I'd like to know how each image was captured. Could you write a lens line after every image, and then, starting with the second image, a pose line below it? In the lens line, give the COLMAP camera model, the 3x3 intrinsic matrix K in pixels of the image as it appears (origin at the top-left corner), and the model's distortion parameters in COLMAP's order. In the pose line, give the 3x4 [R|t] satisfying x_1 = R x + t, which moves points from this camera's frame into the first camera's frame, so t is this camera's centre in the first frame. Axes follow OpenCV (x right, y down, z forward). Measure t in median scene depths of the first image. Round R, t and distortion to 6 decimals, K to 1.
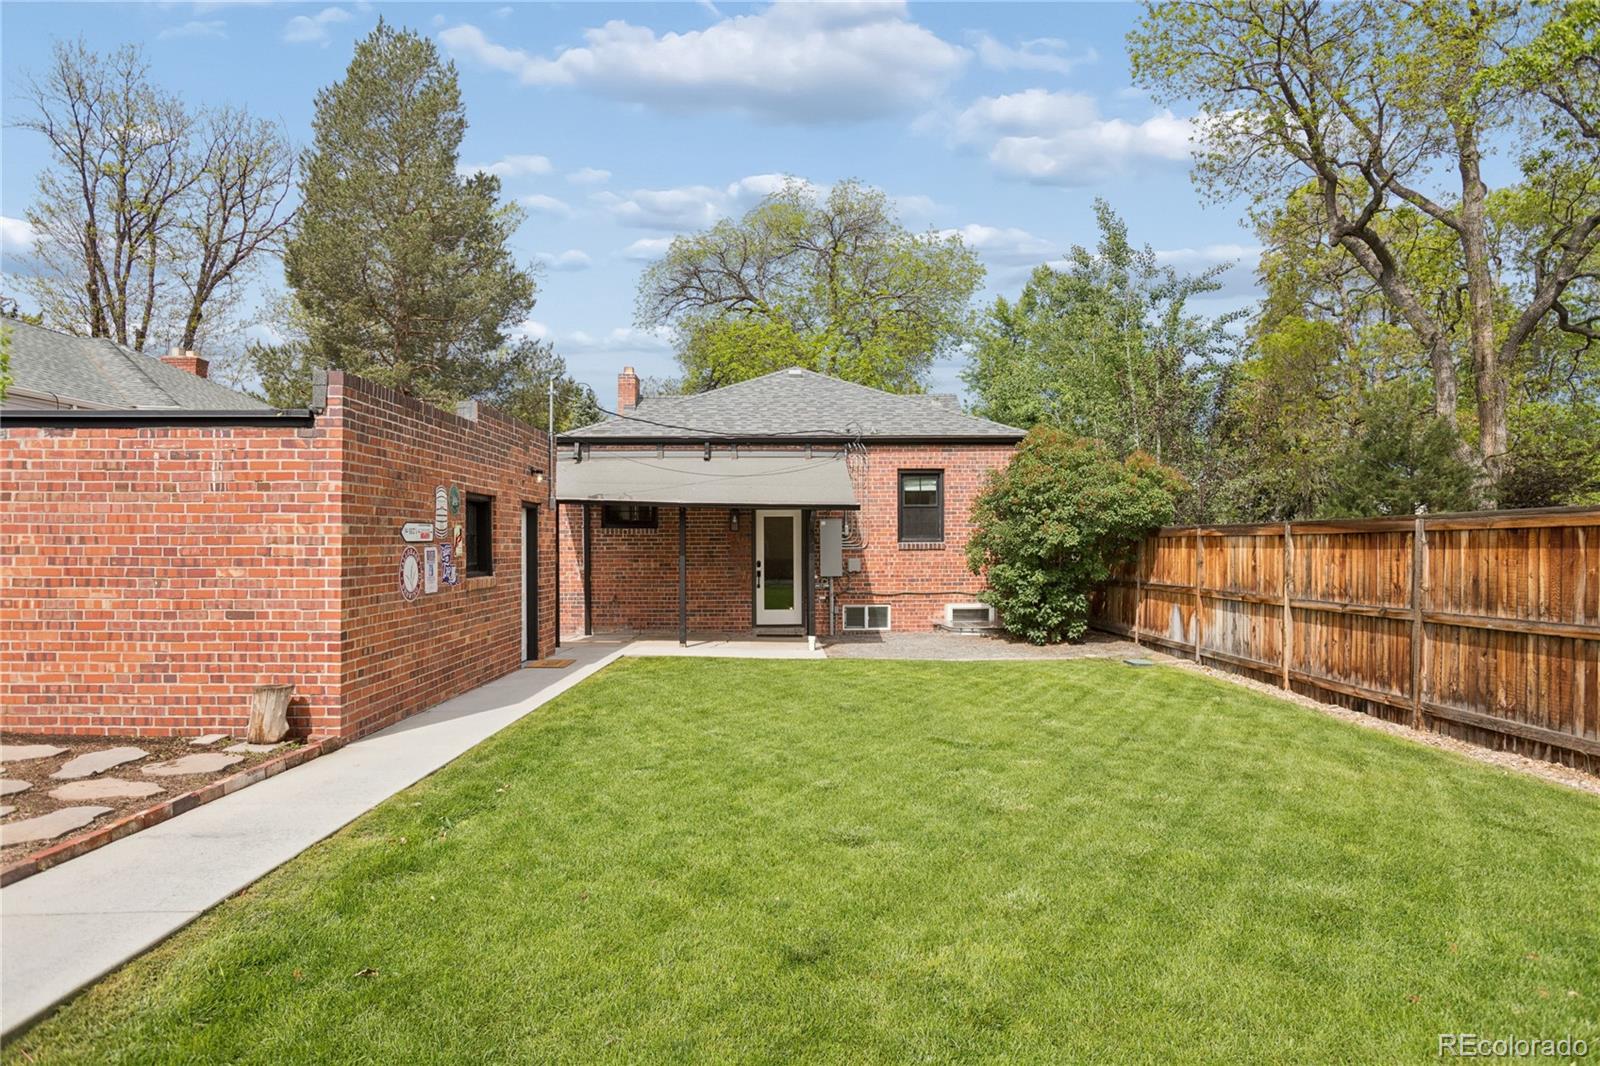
lens RADIAL K [[960.7, 0, 800.0], [0, 960.7, 533.0], [0, 0, 1]] dist [-0.000096, 0.000176]
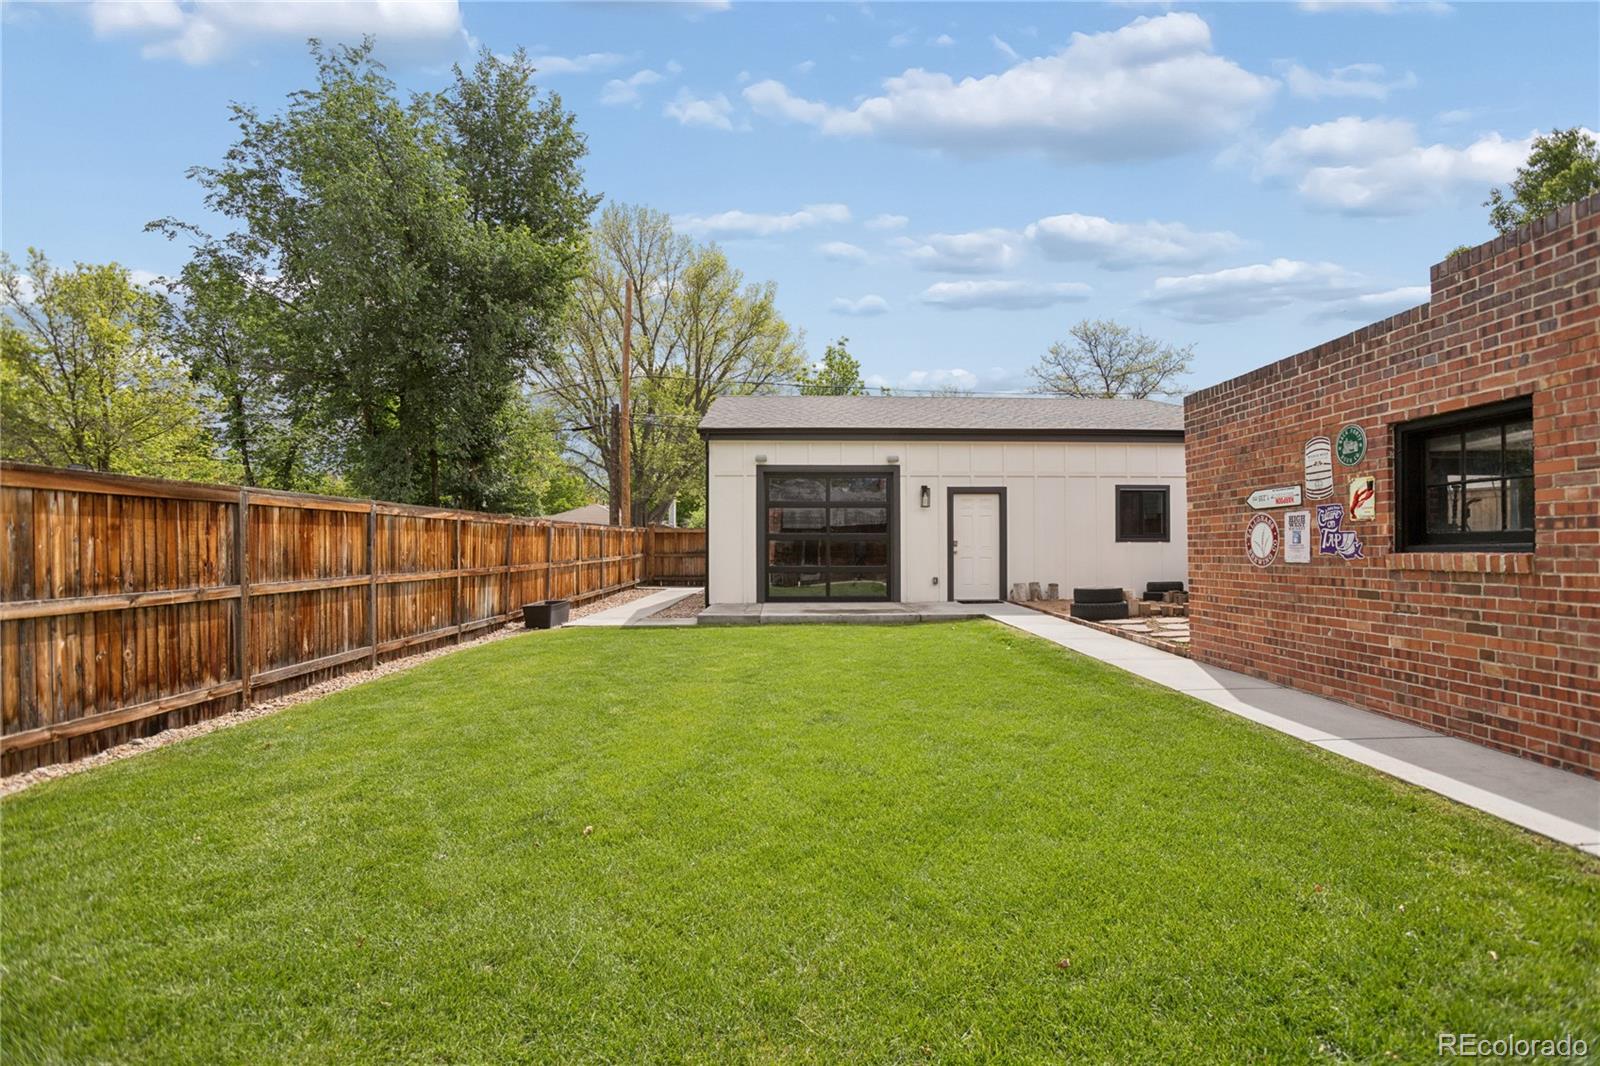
lens RADIAL K [[705.3, 0, 800.0], [0, 705.3, 533.0], [0, 0, 1]] dist [0.000353, 0.000389]
pose [[-0.999973, 0.007002, 0.002051, 0.084953], [0.006934, 0.999474, -0.031677, 0.055472], [-0.002272, -0.031662, -0.999496, 1.757530]]
